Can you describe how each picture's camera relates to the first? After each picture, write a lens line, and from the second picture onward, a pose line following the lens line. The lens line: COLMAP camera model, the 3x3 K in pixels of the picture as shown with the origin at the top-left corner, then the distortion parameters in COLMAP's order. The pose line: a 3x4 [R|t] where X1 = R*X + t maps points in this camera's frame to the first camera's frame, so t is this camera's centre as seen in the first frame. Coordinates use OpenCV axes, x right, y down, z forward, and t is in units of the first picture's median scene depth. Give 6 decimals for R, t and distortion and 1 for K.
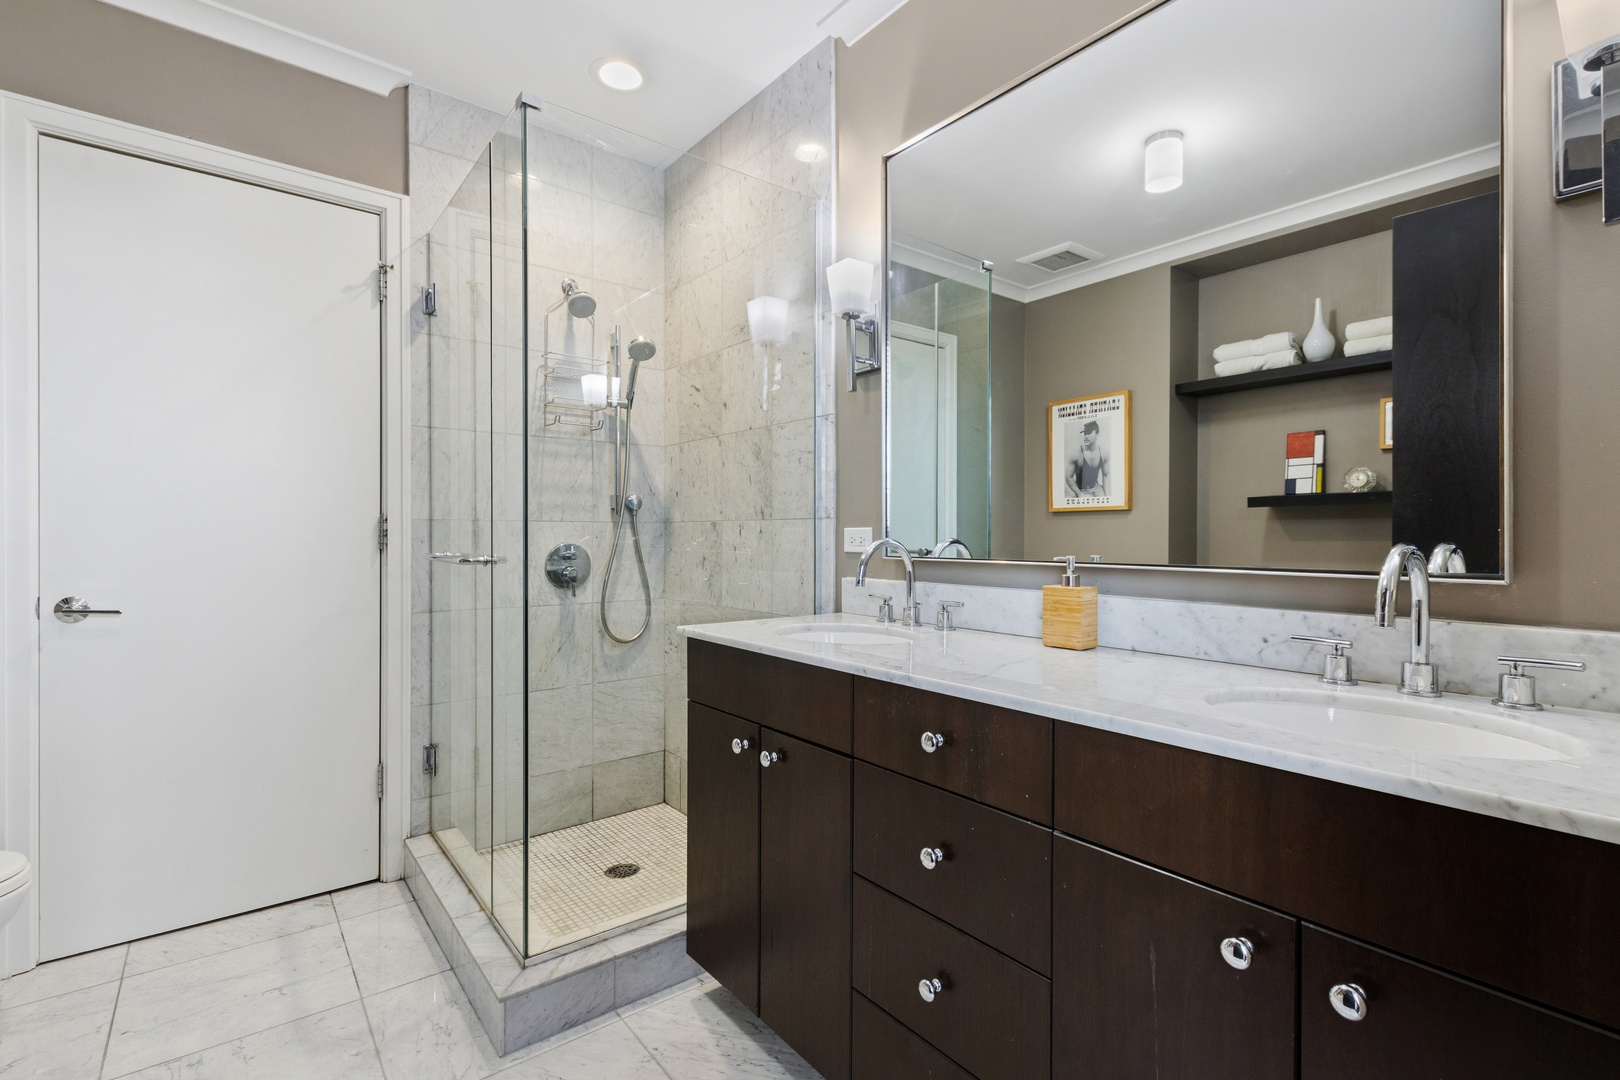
lens RADIAL K [[748.4, 0, 811.5], [0, 748.4, 536.8], [0, 0, 1]] dist [0.000297, -0.000833]
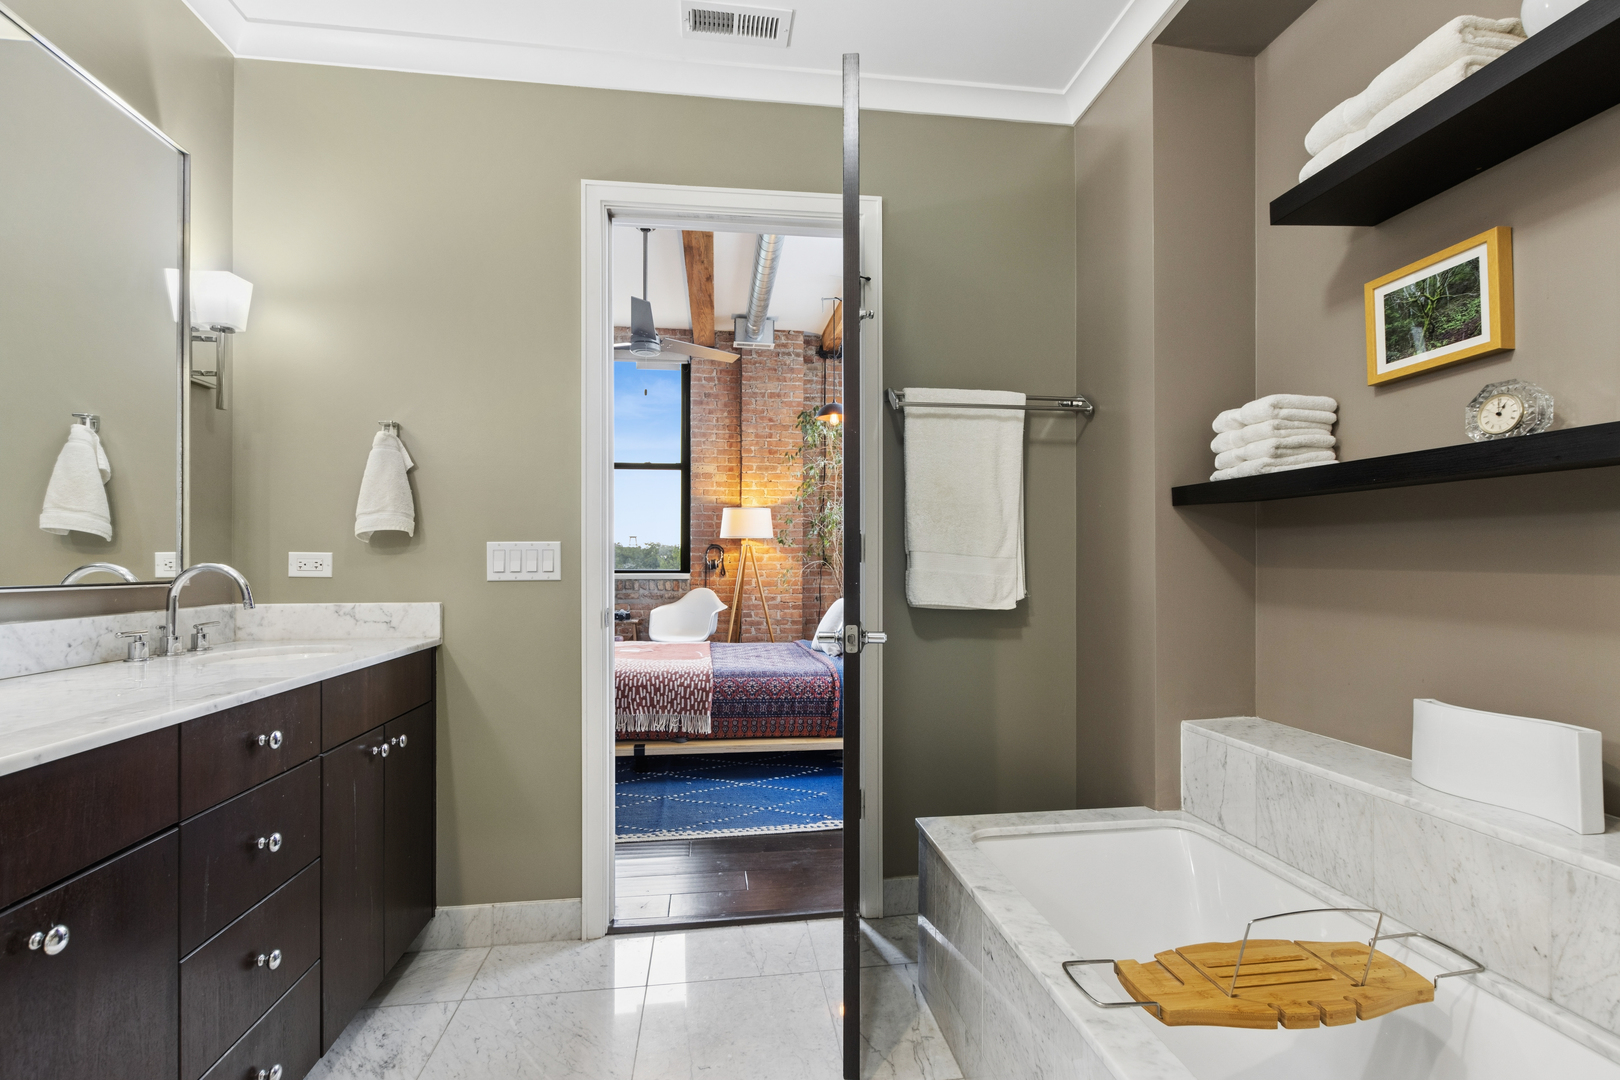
lens RADIAL K [[748.4, 0, 802.2], [0, 748.4, 554.5], [0, 0, 1]] dist [0.000297, -0.000833]
pose [[-0.851475, 0.003150, 0.524386, -1.010451], [-0.000121, 0.999981, -0.006203, 0.001241], [-0.524396, -0.005345, -0.851458, 1.406889]]
